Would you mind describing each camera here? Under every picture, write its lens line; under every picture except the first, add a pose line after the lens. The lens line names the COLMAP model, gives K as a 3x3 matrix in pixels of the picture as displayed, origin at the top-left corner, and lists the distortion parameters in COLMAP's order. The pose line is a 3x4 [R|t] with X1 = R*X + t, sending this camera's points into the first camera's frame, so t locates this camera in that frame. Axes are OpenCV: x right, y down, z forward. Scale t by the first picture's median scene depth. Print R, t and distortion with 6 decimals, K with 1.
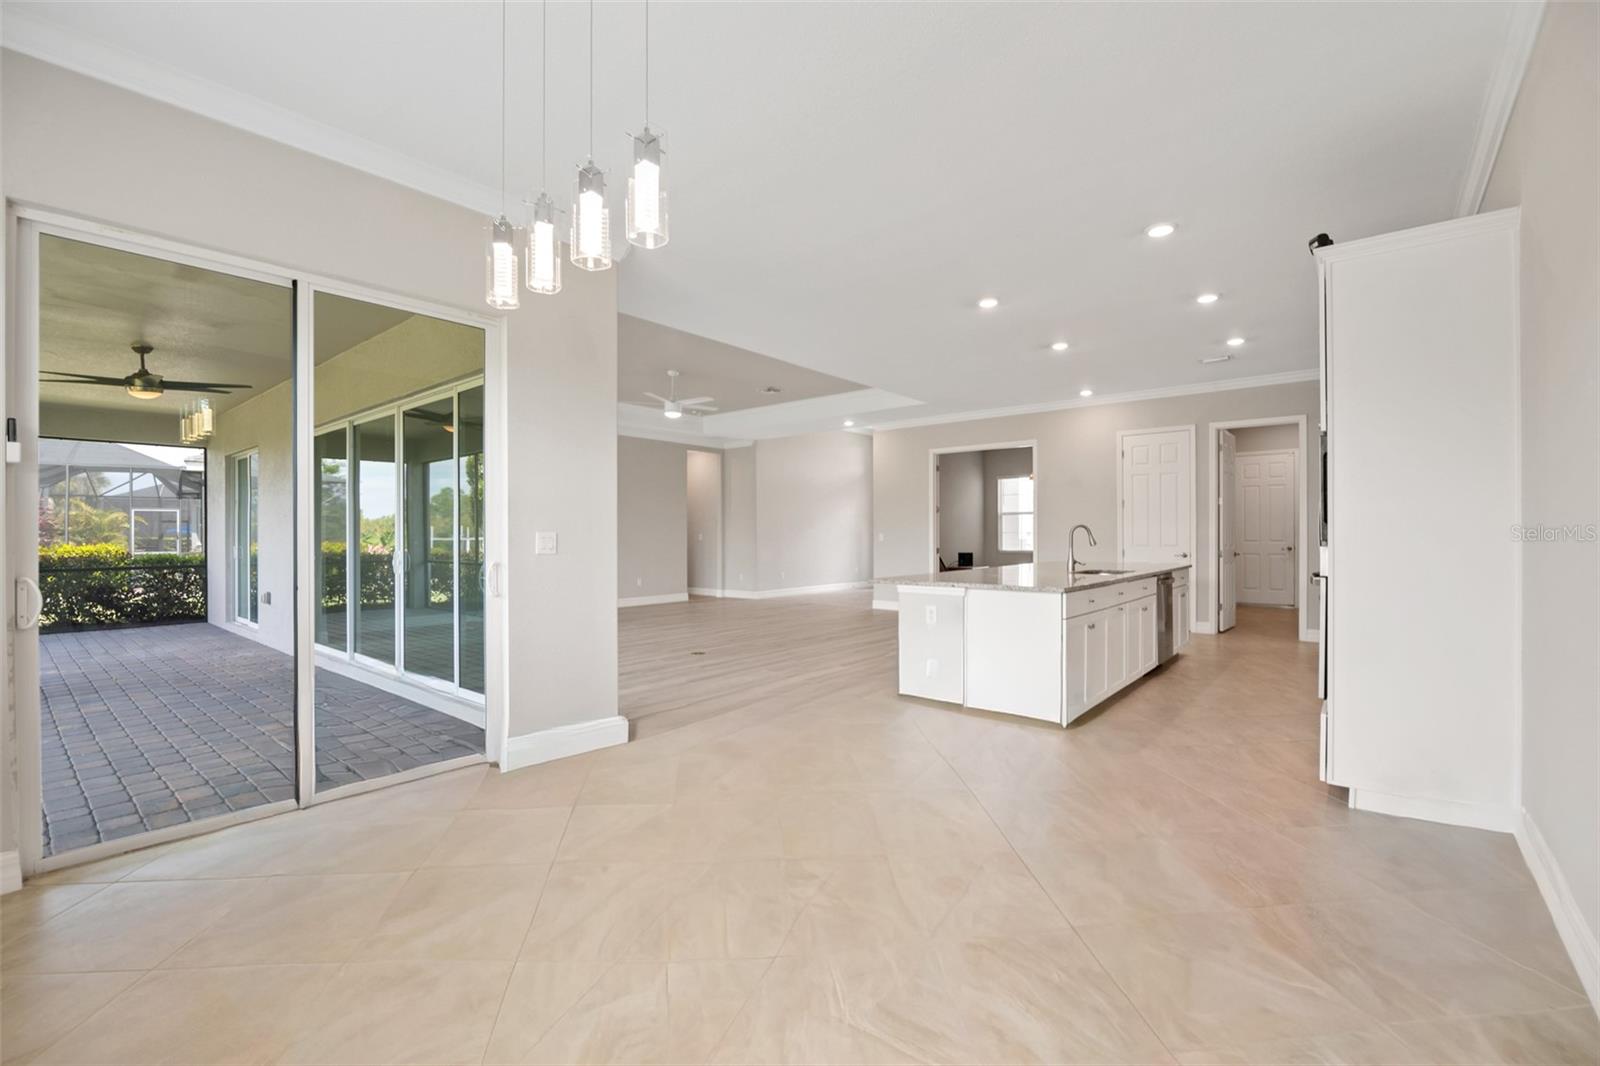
lens RADIAL K [[689.7, 0, 784.5], [0, 689.7, 529.1], [0, 0, 1]] dist [-0.001089, 0.000510]
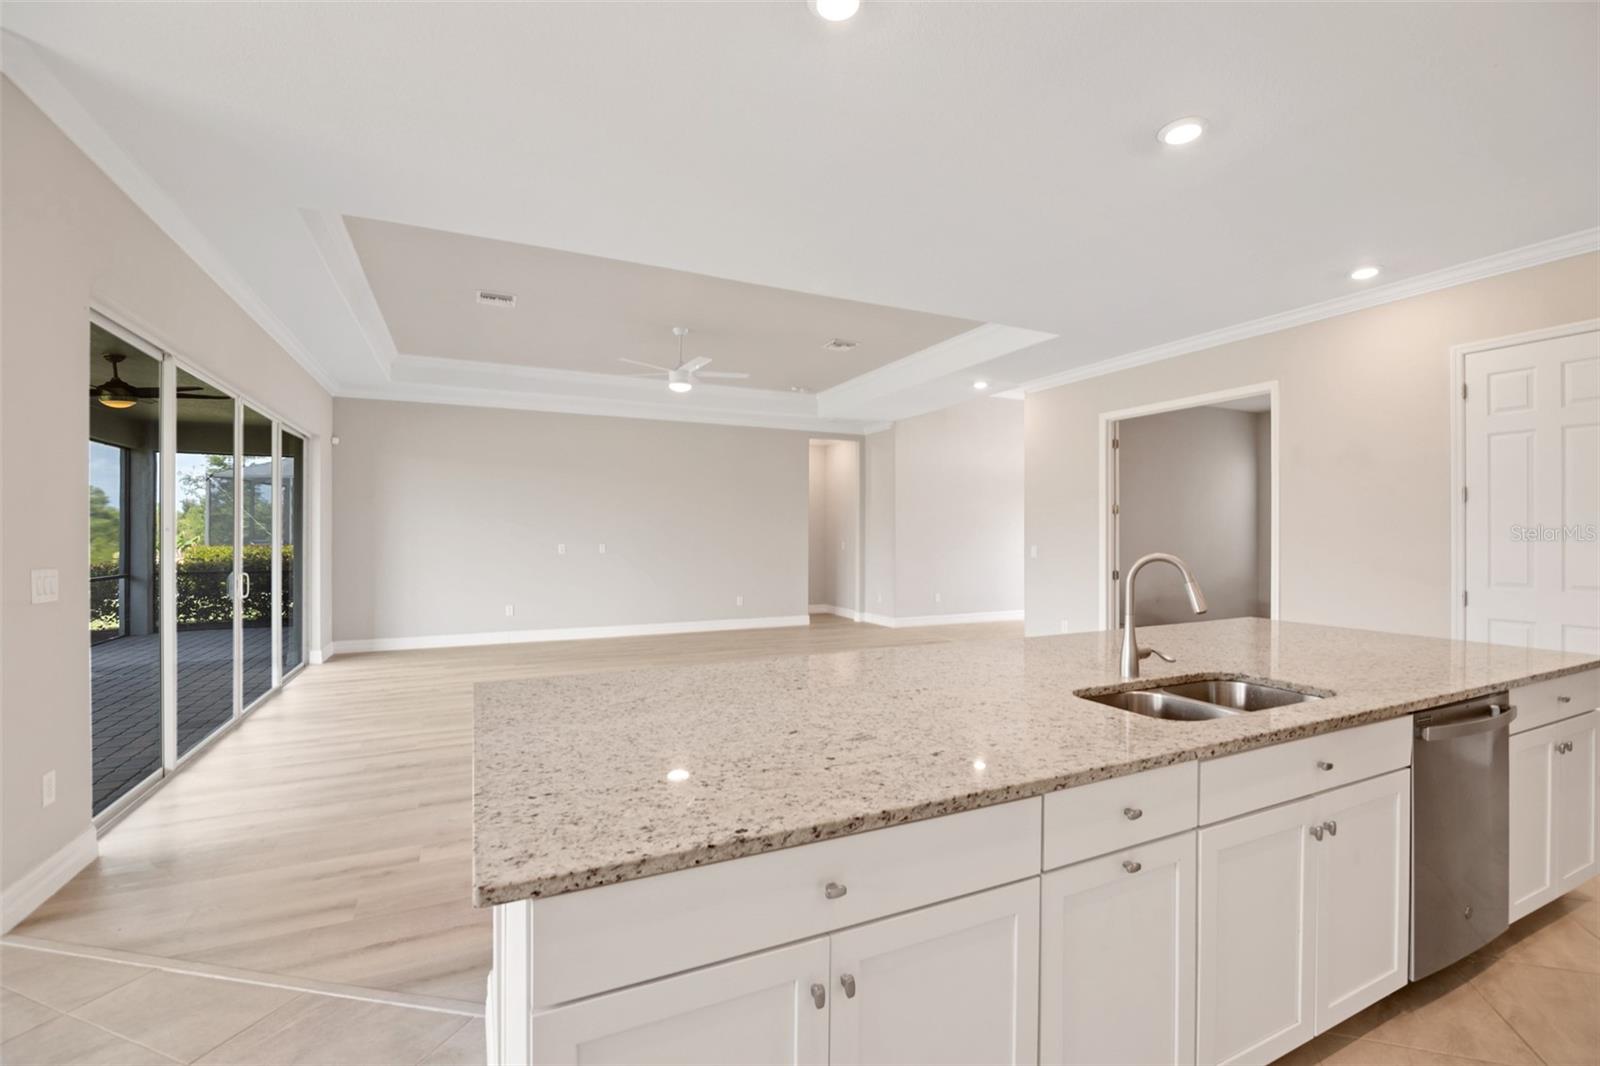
lens RADIAL K [[689.7, 0, 800.1], [0, 689.7, 532.4], [0, 0, 1]] dist [-0.001089, 0.000510]
pose [[0.911668, 0.002667, -0.410920, 0.237942], [-0.000119, 0.999981, 0.006225, -0.012600], [0.410928, -0.005626, 0.911650, 0.337717]]
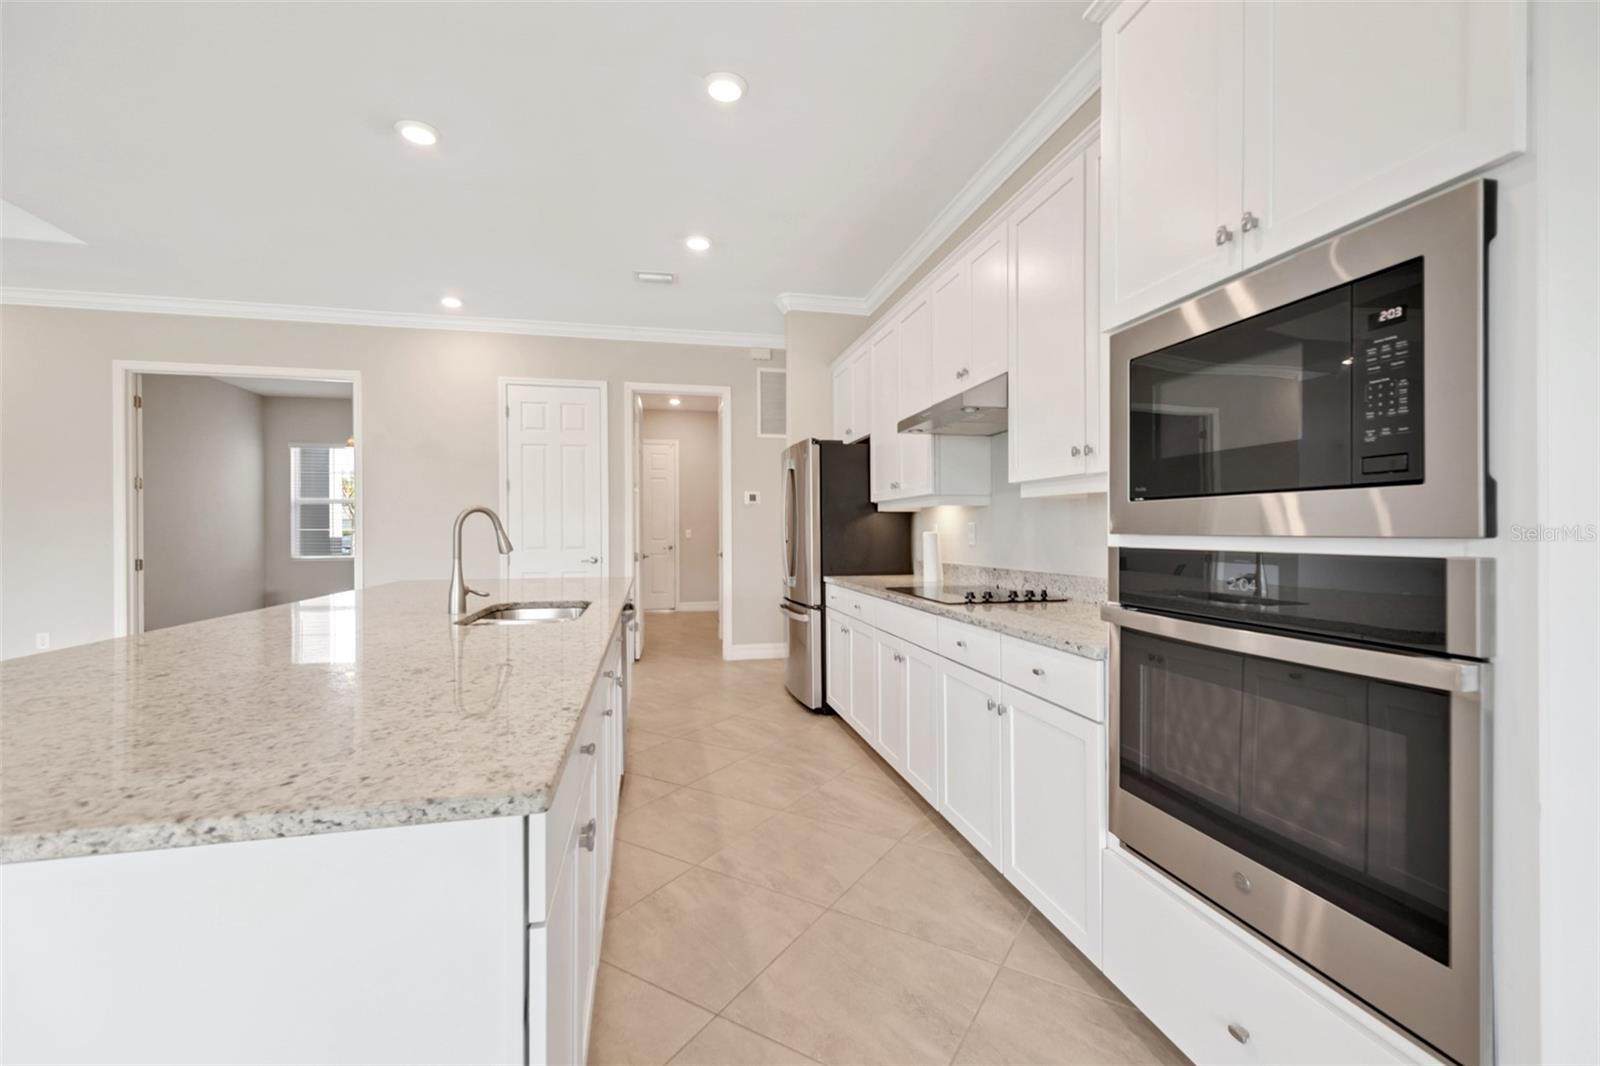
lens RADIAL K [[689.7, 0, 815.3], [0, 689.7, 523.5], [0, 0, 1]] dist [-0.001089, 0.000510]
pose [[0.590511, 0.009054, 0.806979, 0.117276], [-0.002133, 0.999951, -0.009658, 0.004990], [-0.807027, 0.003982, 0.590501, 0.331149]]
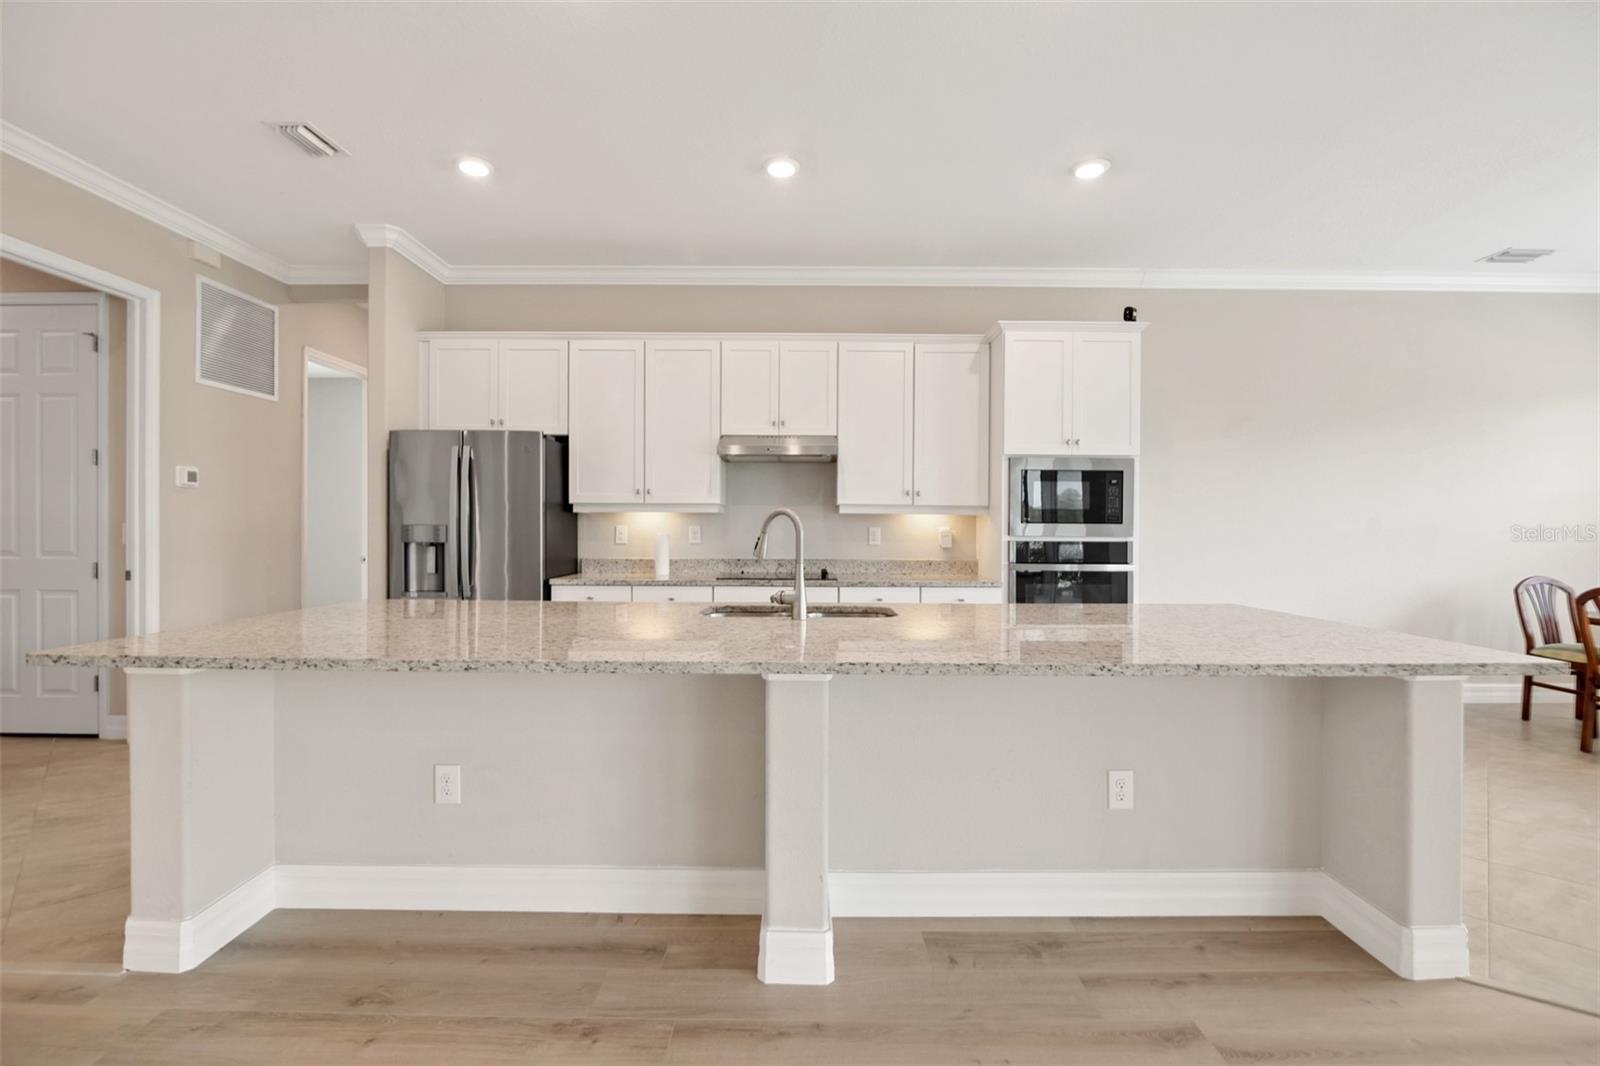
lens RADIAL K [[689.7, 0, 789.7], [0, 689.7, 532.6], [0, 0, 1]] dist [-0.001089, 0.000510]
pose [[-0.637525, -0.006968, 0.770398, 0.055855], [-0.010129, 0.999948, 0.000662, 0.004649], [-0.770363, -0.007381, -0.637563, 0.743907]]
